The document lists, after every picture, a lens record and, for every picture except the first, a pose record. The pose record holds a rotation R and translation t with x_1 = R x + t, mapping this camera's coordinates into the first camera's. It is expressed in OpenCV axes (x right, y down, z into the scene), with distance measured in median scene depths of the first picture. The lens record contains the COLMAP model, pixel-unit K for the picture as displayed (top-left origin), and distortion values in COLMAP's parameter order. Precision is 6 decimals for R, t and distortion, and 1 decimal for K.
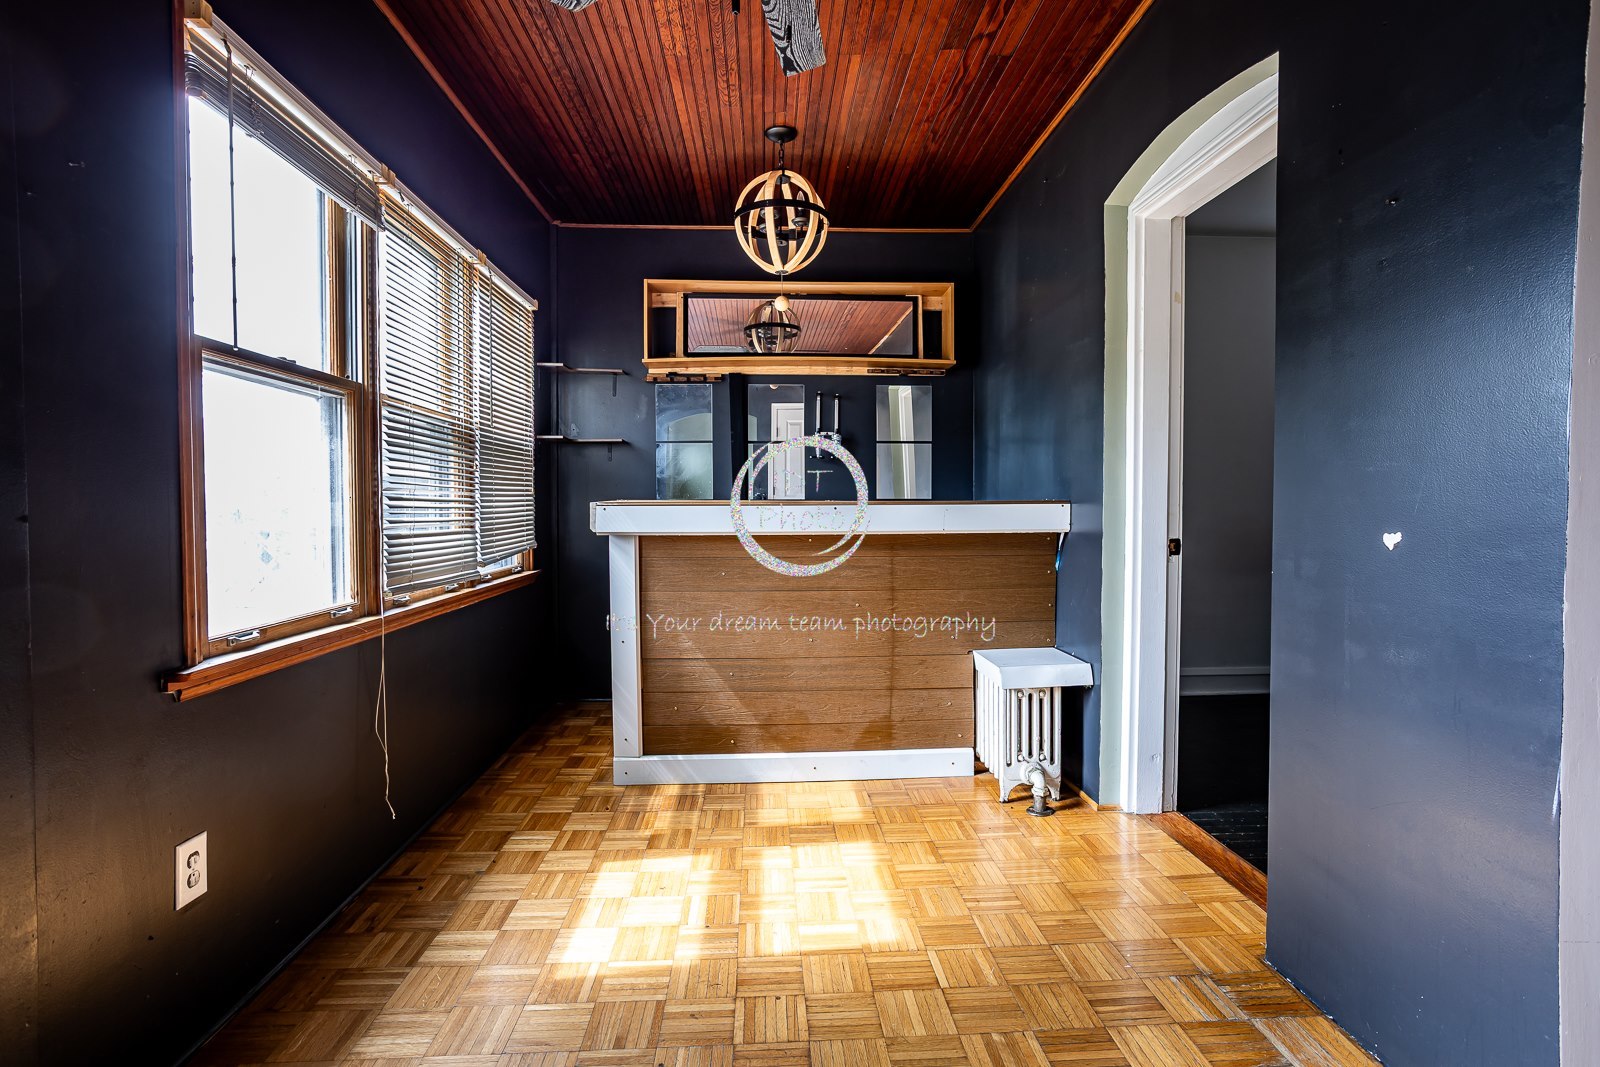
lens RADIAL K [[781.9, 0, 802.5], [0, 781.9, 526.8], [0, 0, 1]] dist [-0.060992, 0.043728]
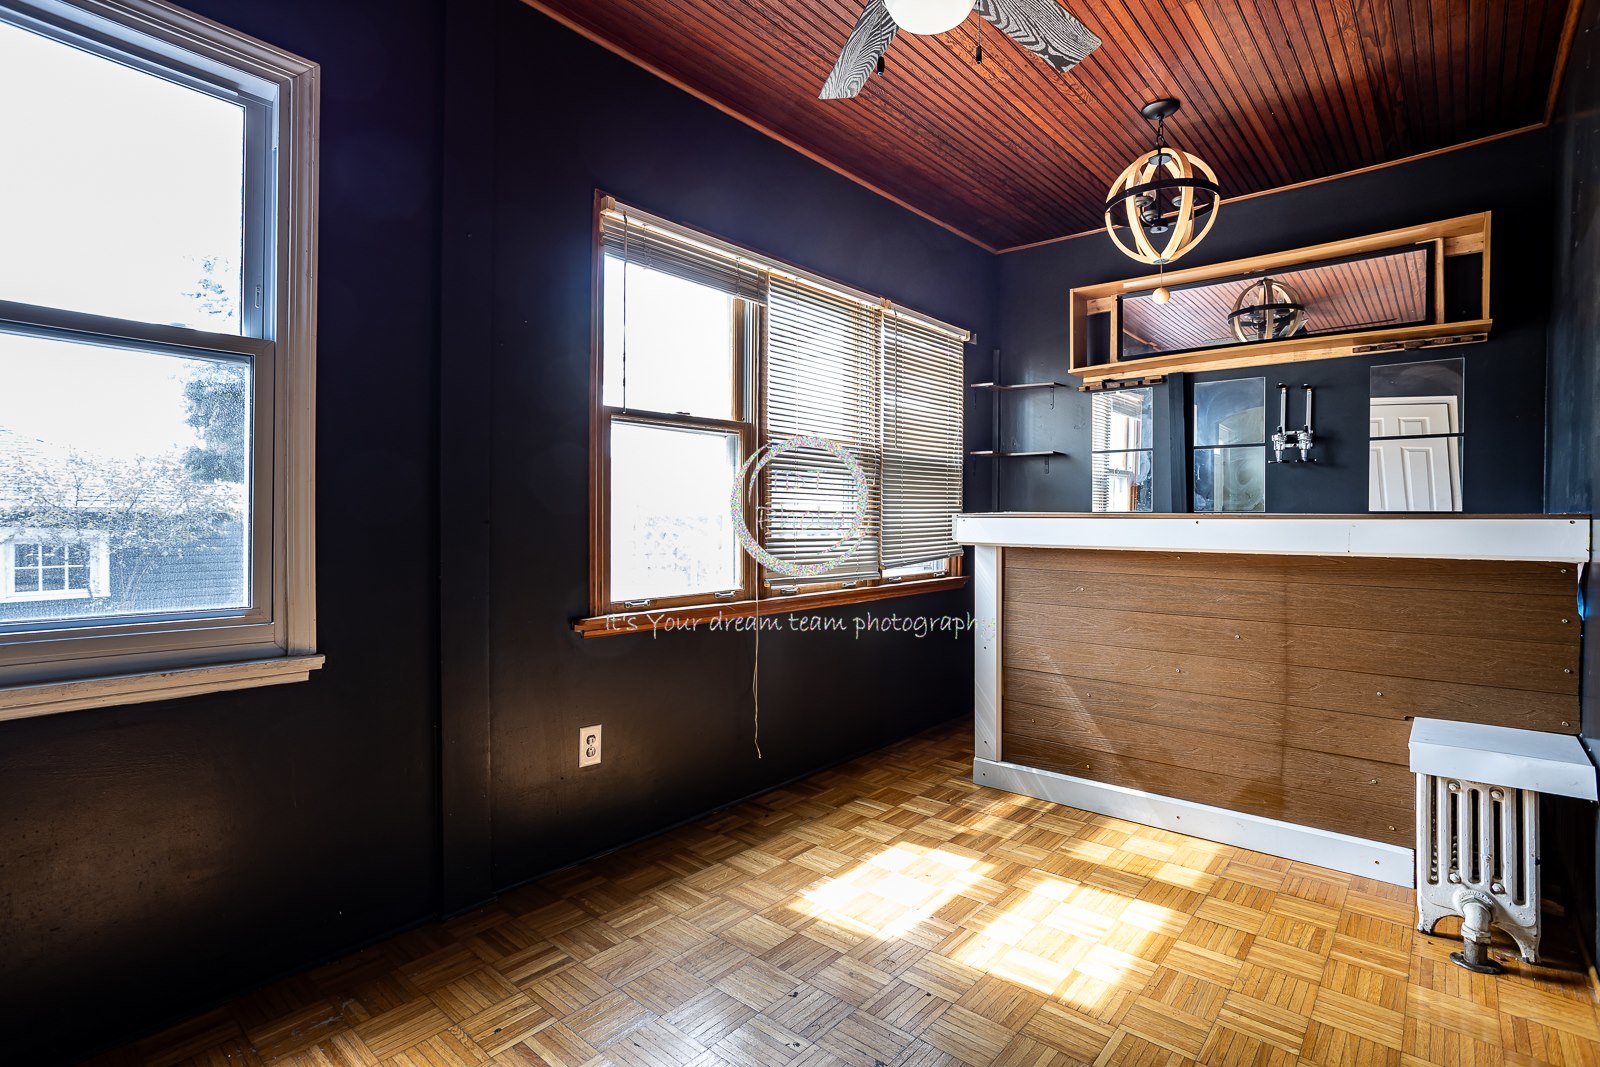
lens RADIAL K [[786.8, 0, 797.6], [0, 786.8, 523.0], [0, 0, 1]] dist [-0.055856, 0.037231]
pose [[0.718425, 0.011809, -0.695504, 0.314064], [-0.024786, 0.999656, -0.008630, -0.004194], [0.695162, 0.023438, 0.718471, 0.064875]]
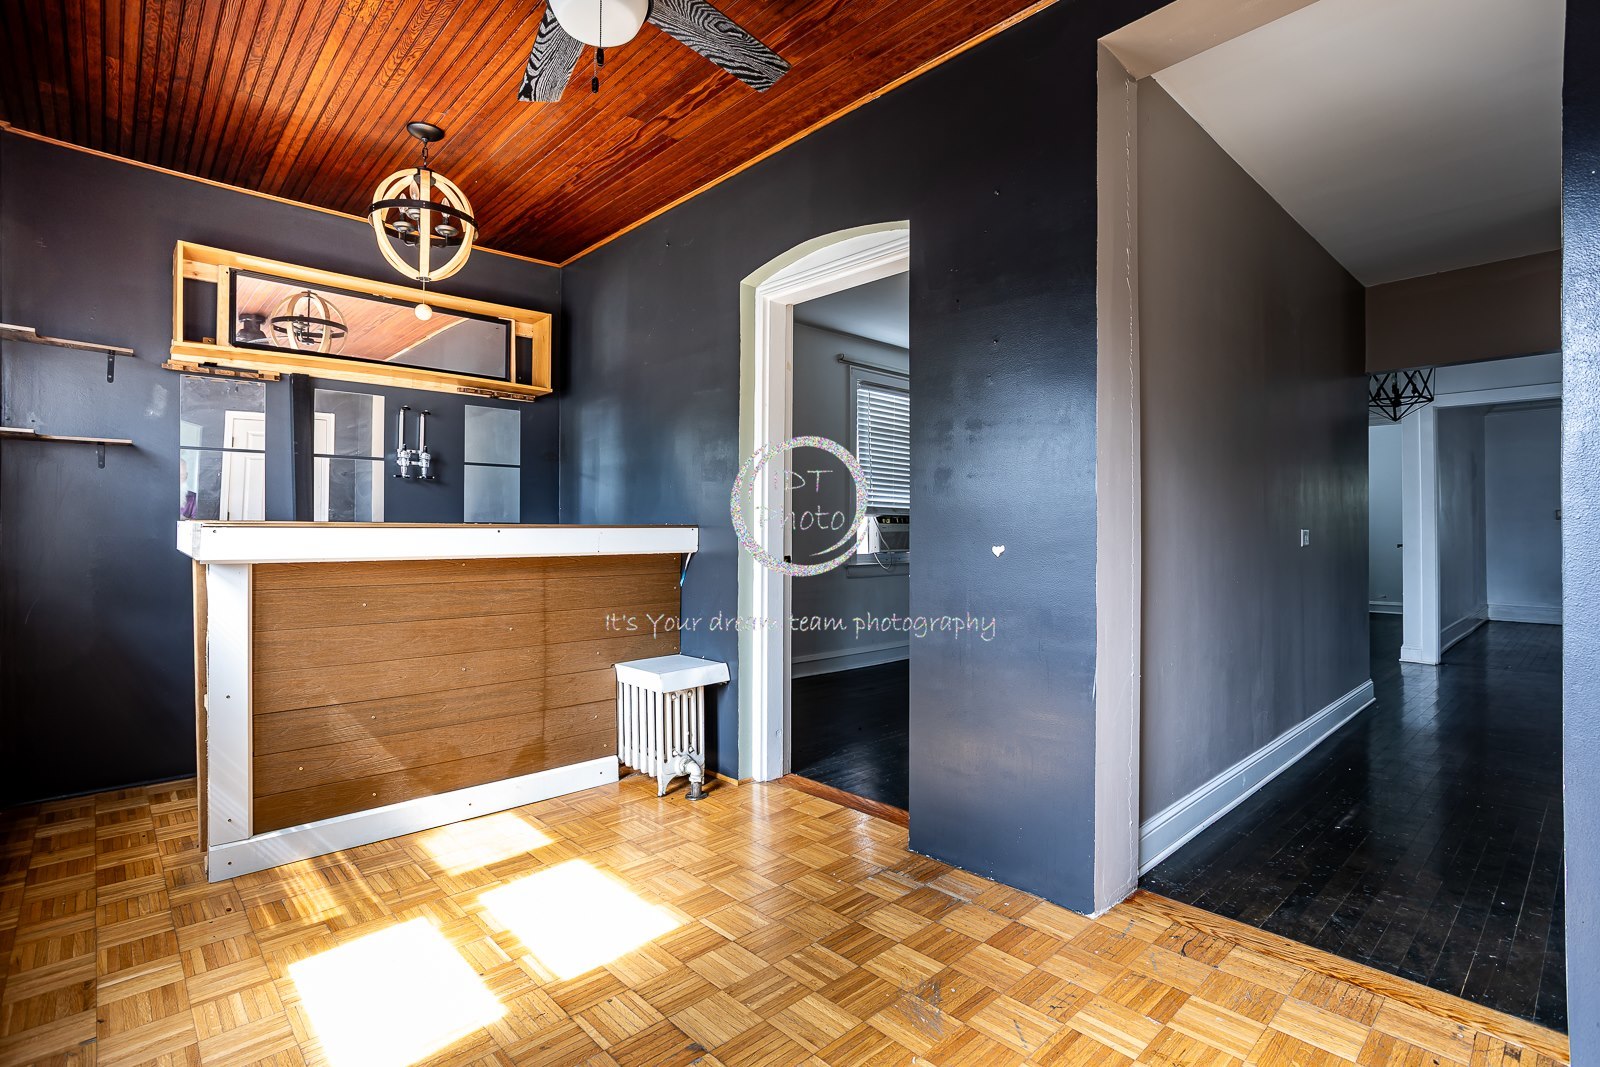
lens RADIAL K [[775.1, 0, 801.9], [0, 775.1, 526.0], [0, 0, 1]] dist [-0.052816, 0.033968]
pose [[0.762142, 0.007006, 0.647372, -0.284495], [0.015081, 0.999478, -0.028571, 0.003098], [-0.647235, 0.031538, 0.761638, 0.015681]]
